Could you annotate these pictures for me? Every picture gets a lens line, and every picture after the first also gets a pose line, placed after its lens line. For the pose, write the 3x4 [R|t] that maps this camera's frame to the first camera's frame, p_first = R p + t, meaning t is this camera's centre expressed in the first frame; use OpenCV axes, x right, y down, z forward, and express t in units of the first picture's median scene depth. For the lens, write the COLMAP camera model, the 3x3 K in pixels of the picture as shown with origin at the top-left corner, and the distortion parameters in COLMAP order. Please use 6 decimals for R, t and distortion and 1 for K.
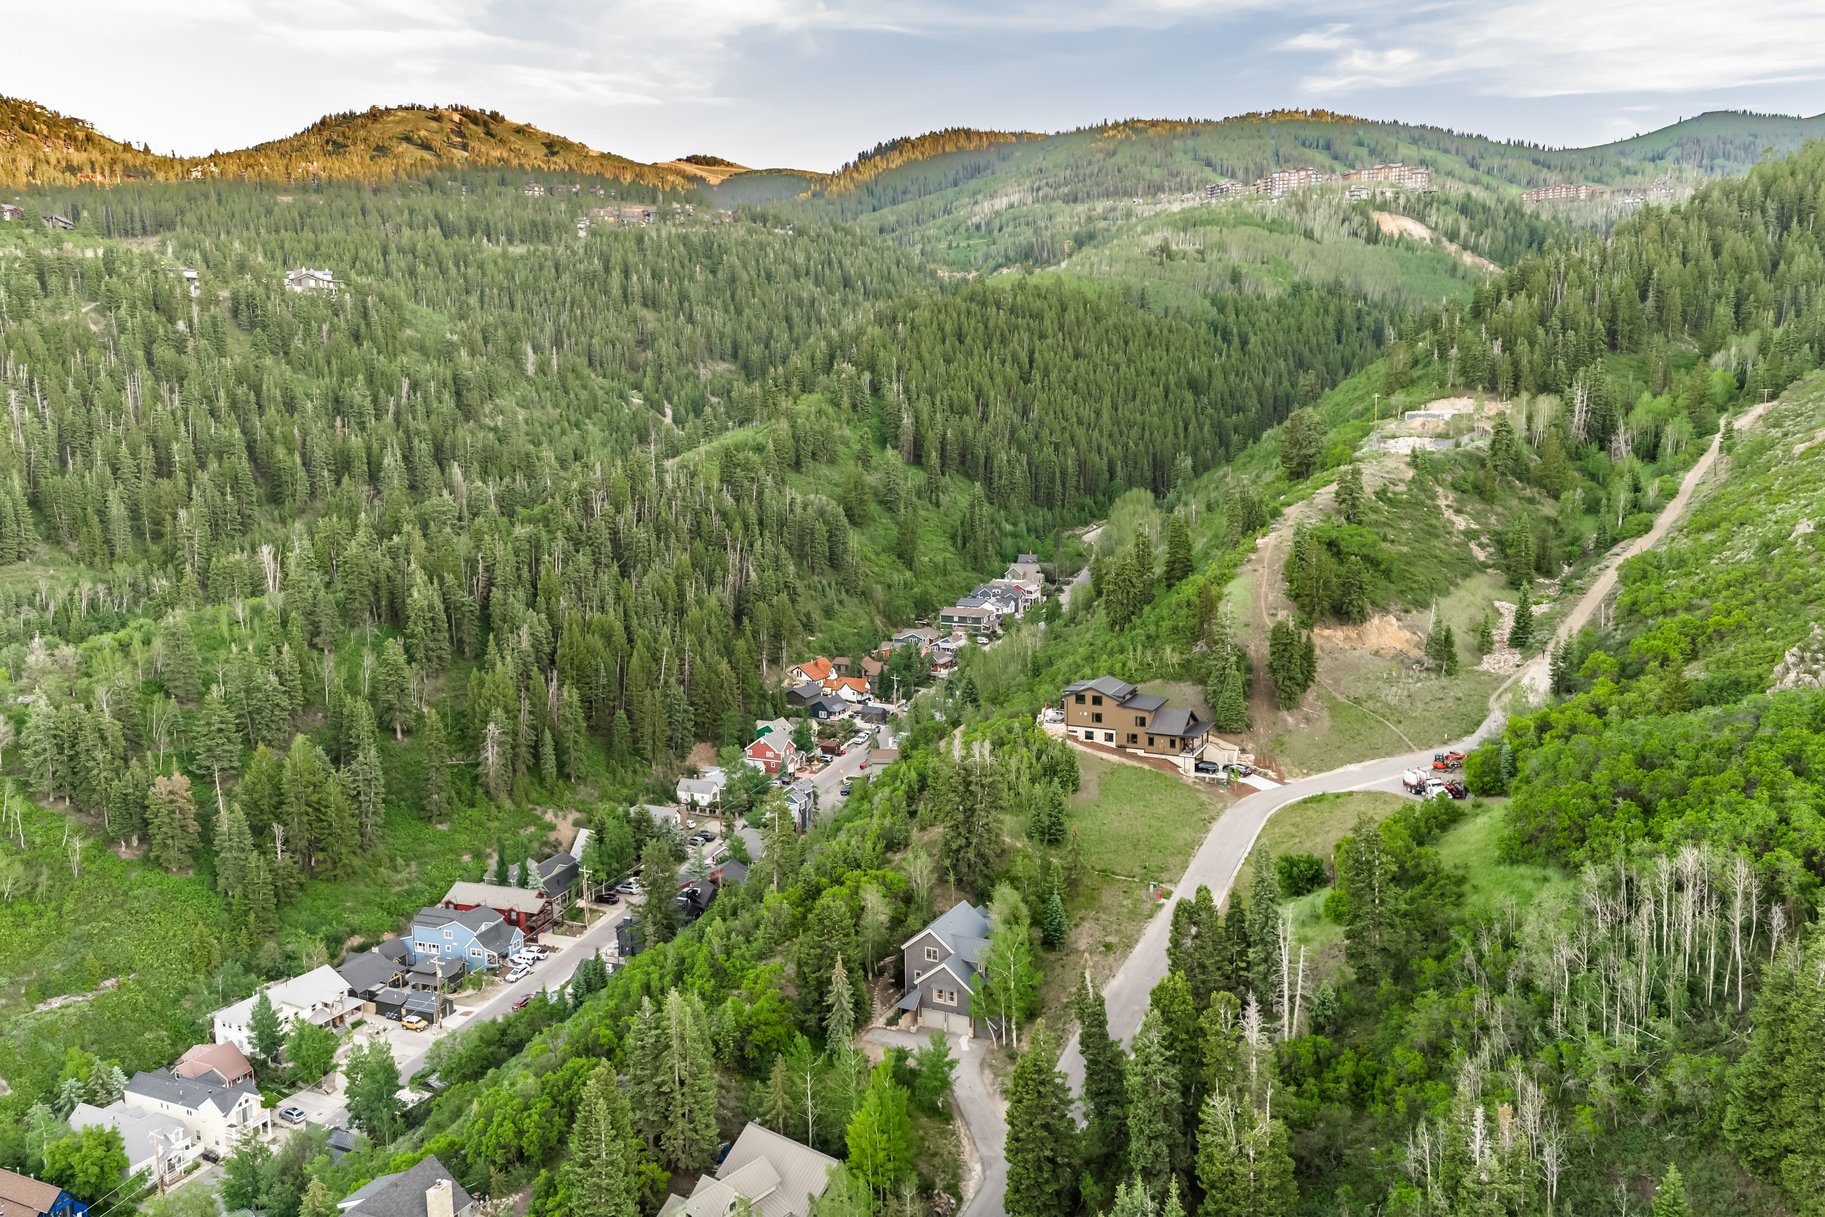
lens RADIAL K [[1484.9, 0, 913.2], [0, 1484.9, 619.4], [0, 0, 1]] dist [0.114991, -0.041382]
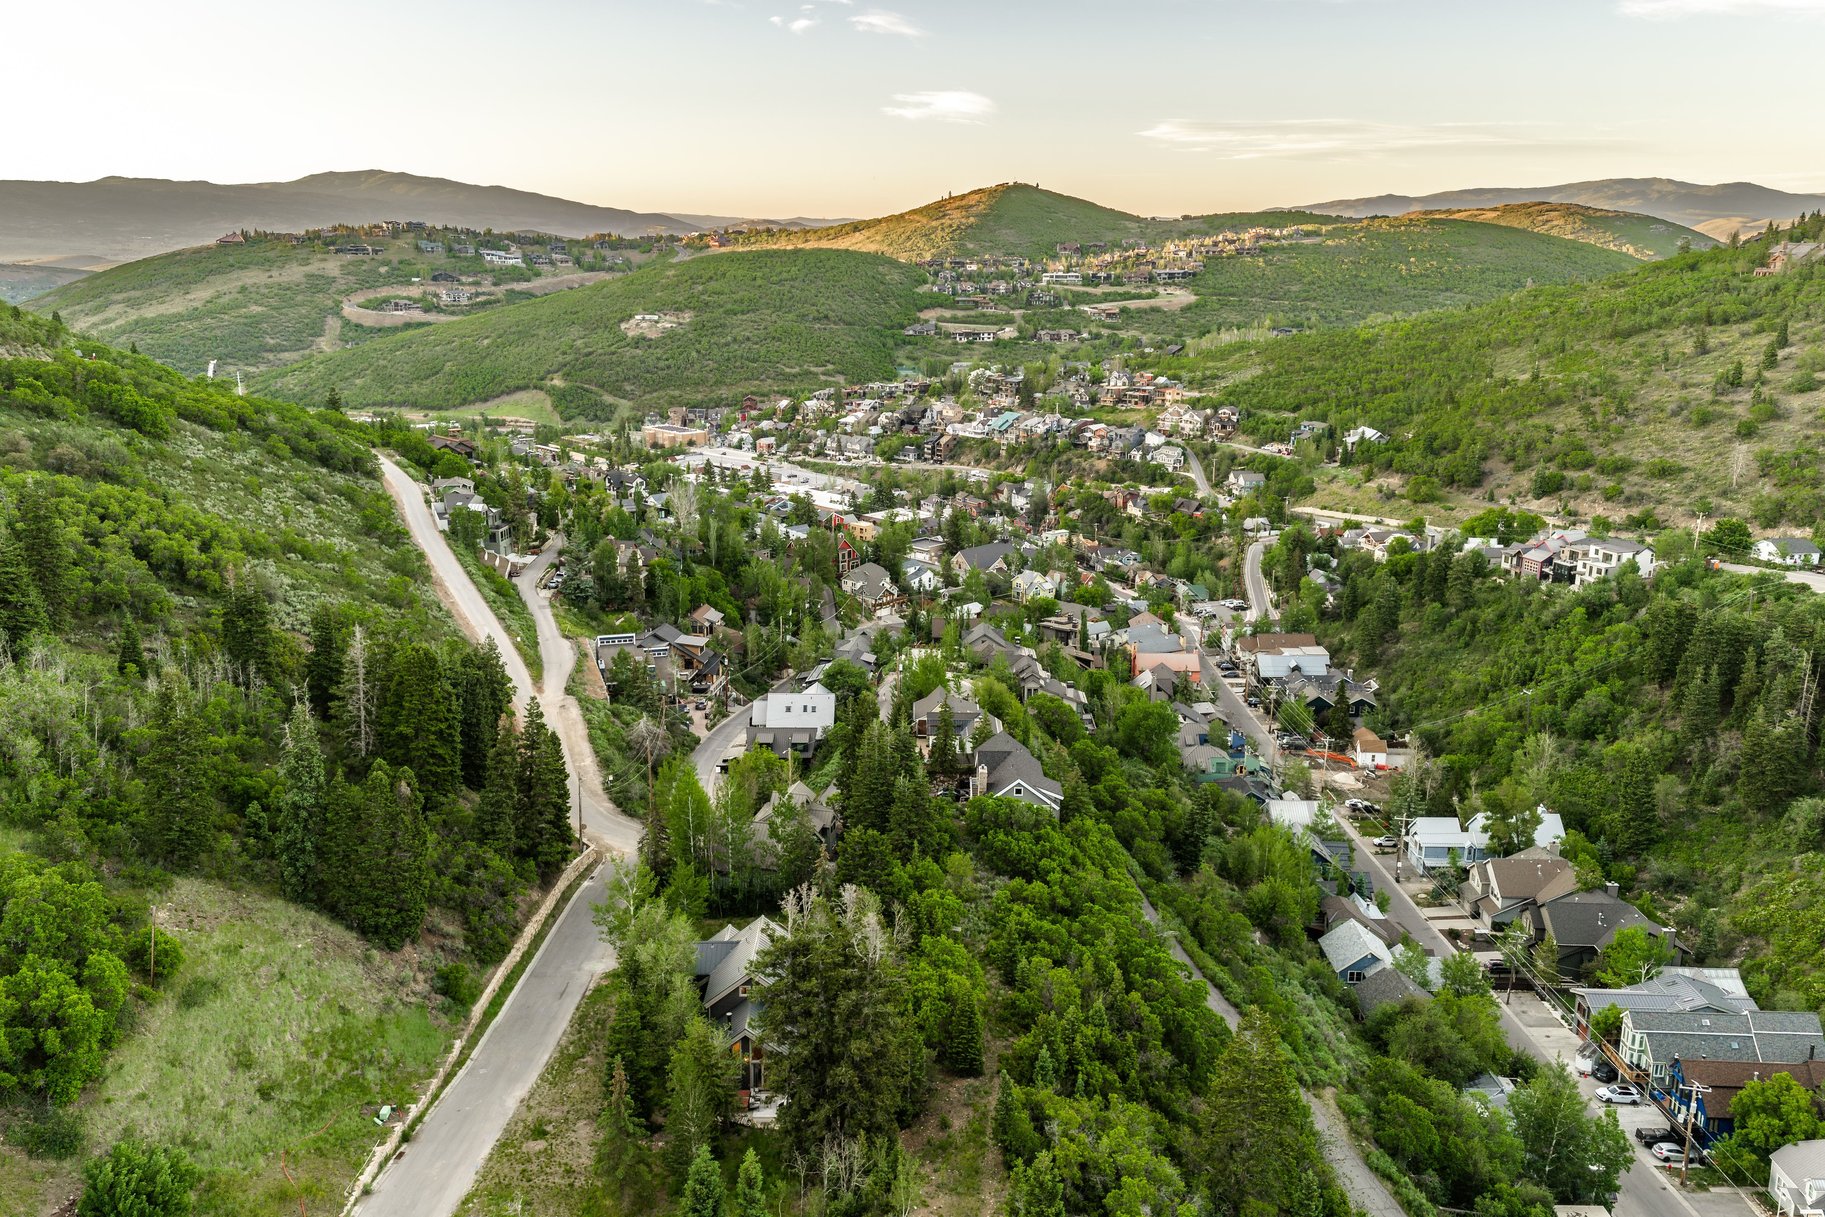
lens RADIAL K [[1484.9, 0, 915.5], [0, 1484.9, 625.1], [0, 0, 1]] dist [0.114991, -0.041382]
pose [[-0.892555, 0.126912, -0.432712, 0.103419], [-0.070226, 0.908751, 0.411388, -0.098943], [0.445437, 0.397574, -0.802198, 0.656551]]
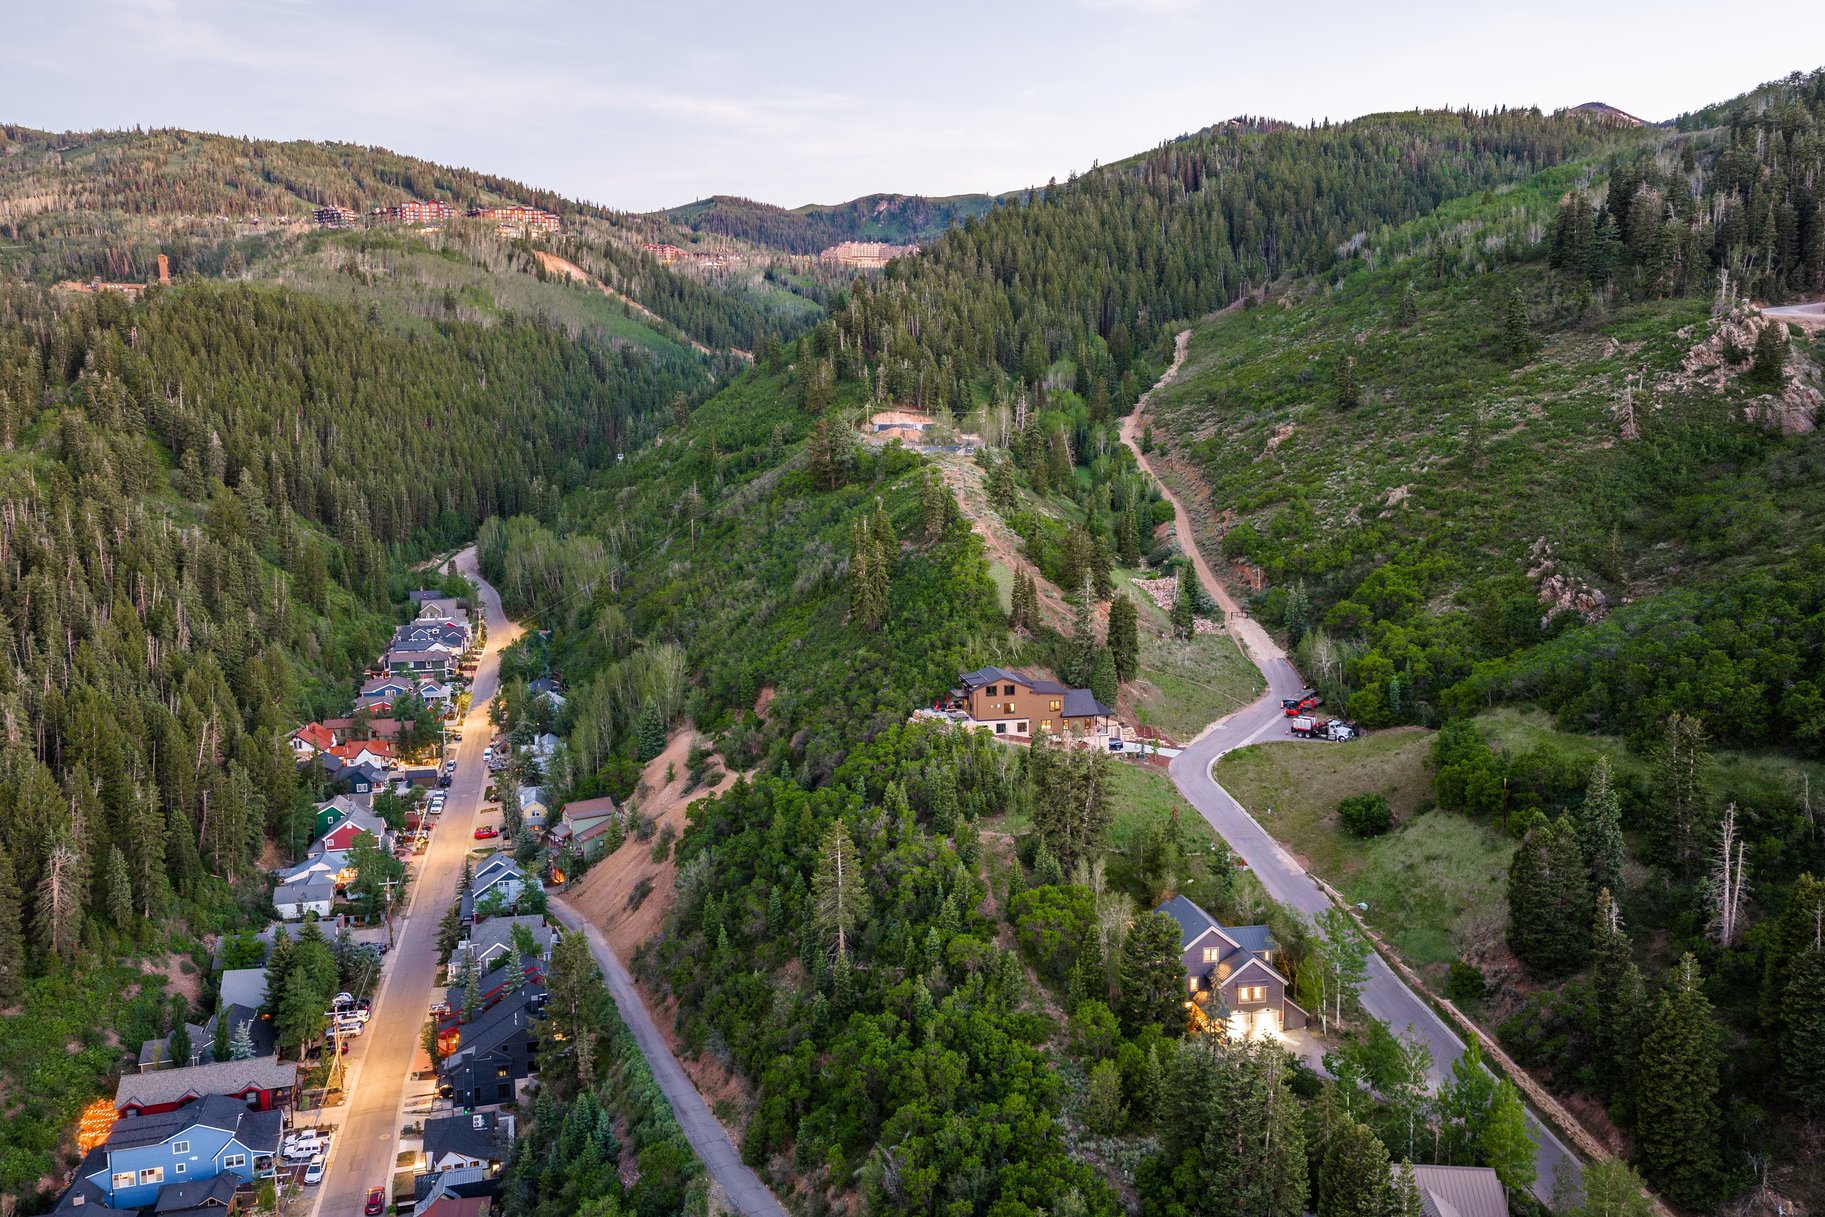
lens RADIAL K [[1484.9, 0, 912.1], [0, 1484.9, 612.3], [0, 0, 1]] dist [0.114991, -0.041382]
pose [[0.815531, -0.076377, 0.573650, -0.268364], [0.096733, 0.995298, -0.005005, 0.002119], [-0.570571, 0.059573, 0.819085, 0.145169]]
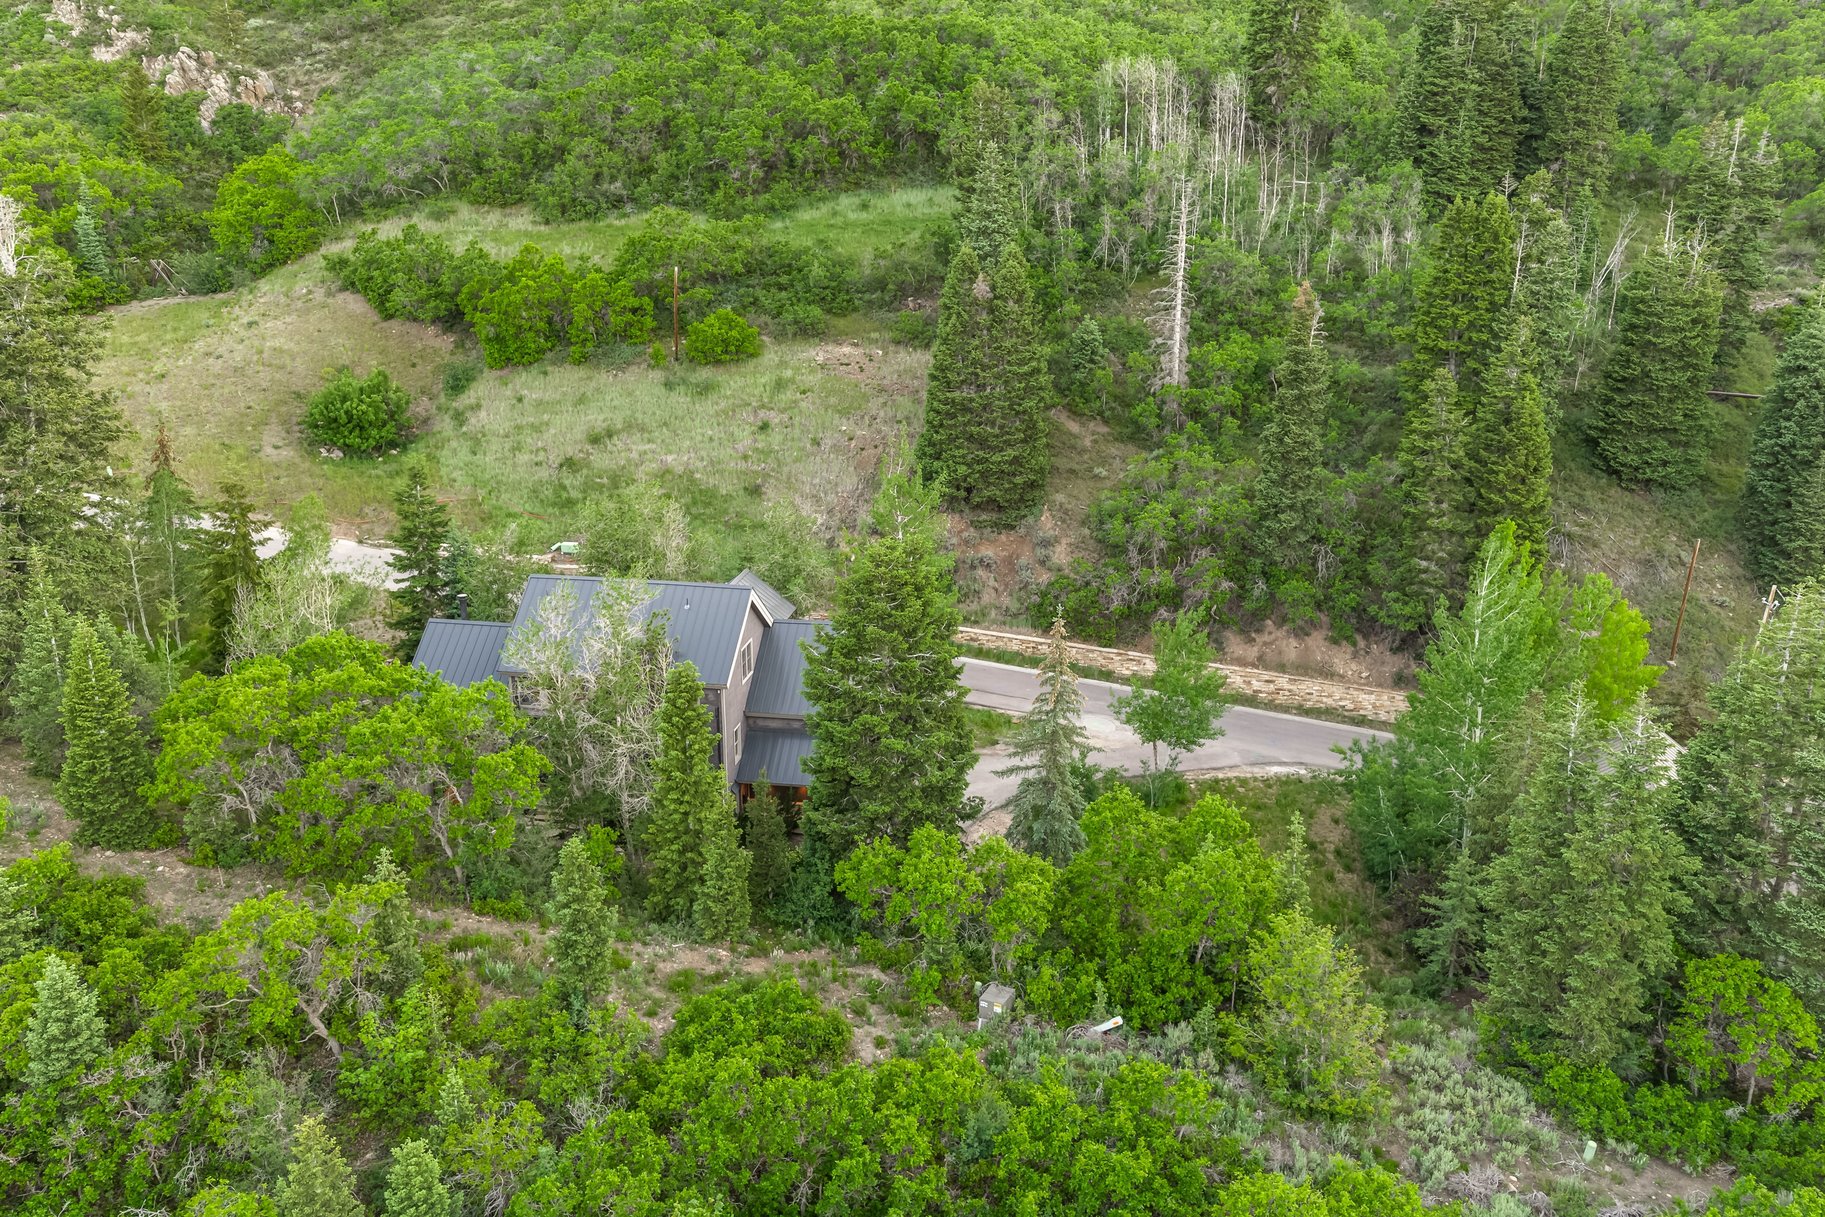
lens RADIAL K [[1484.9, 0, 913.3], [0, 1484.9, 616.5], [0, 0, 1]] dist [0.114991, -0.041382]
pose [[-0.283000, -0.278294, 0.917858, -0.138918], [0.164577, 0.928696, 0.332323, 0.041444], [-0.944895, 0.245105, -0.217020, 0.435124]]
